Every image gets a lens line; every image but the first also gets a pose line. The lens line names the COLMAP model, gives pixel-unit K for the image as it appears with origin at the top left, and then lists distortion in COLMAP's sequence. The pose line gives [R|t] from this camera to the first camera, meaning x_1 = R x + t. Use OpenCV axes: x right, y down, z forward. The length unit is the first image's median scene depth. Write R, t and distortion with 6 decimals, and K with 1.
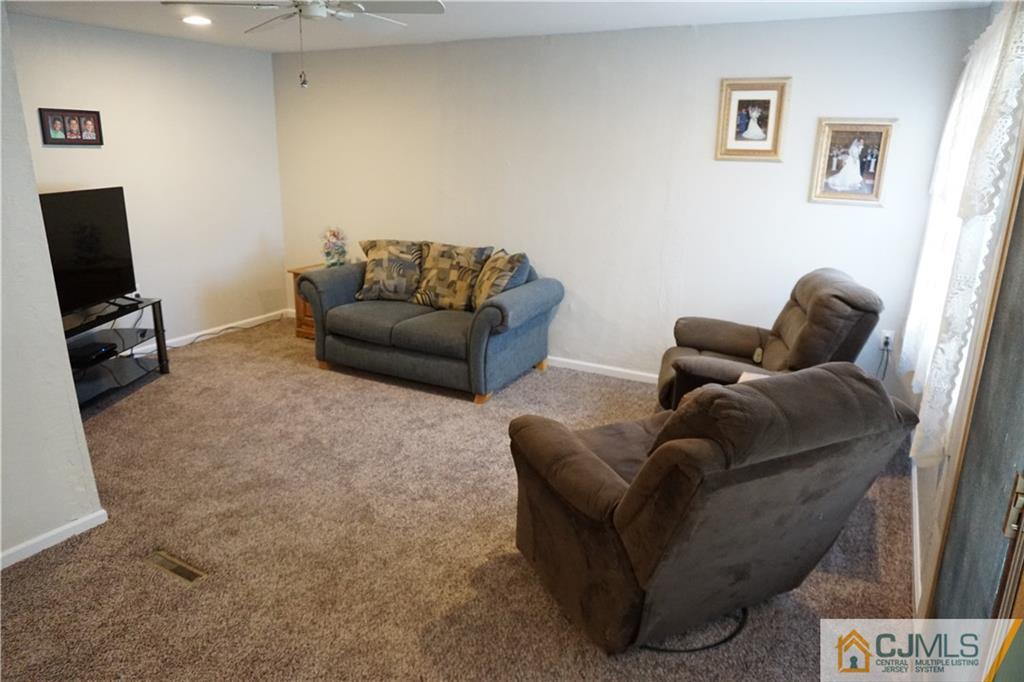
lens RADIAL K [[684.7, 0, 512.4], [0, 684.7, 340.4], [0, 0, 1]] dist [-0.046402, 0.022549]
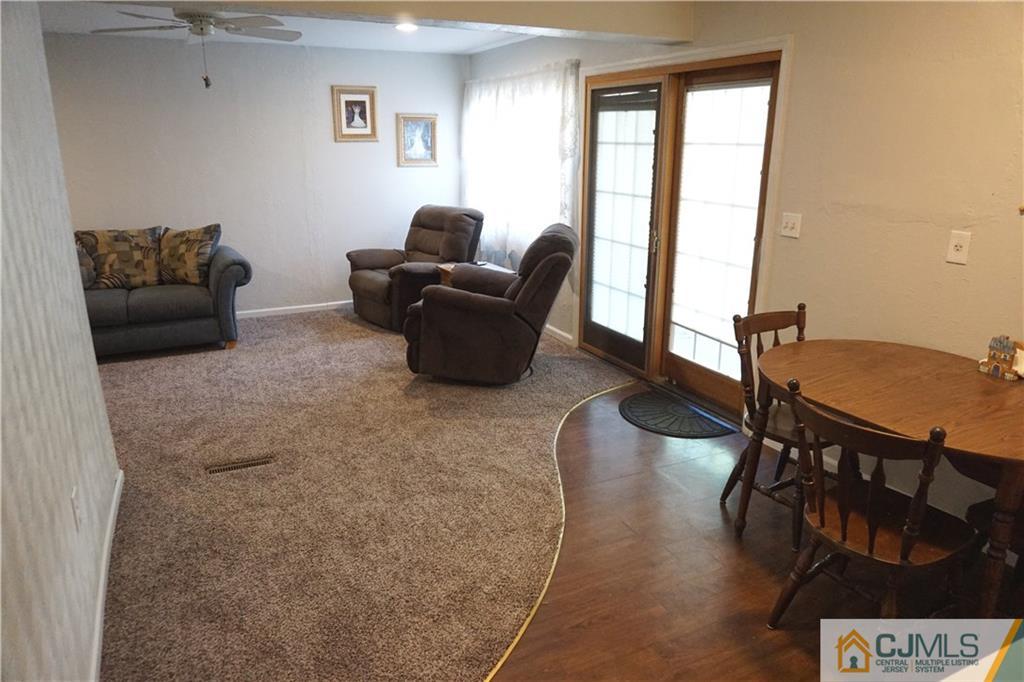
lens RADIAL K [[684.7, 0, 511.9], [0, 684.7, 339.6], [0, 0, 1]] dist [-0.046402, 0.022549]
pose [[0.571054, -0.243436, 0.783987, -0.733939], [0.232183, 0.963921, 0.130186, 0.037368], [-0.787394, 0.107685, 0.606972, -0.123046]]
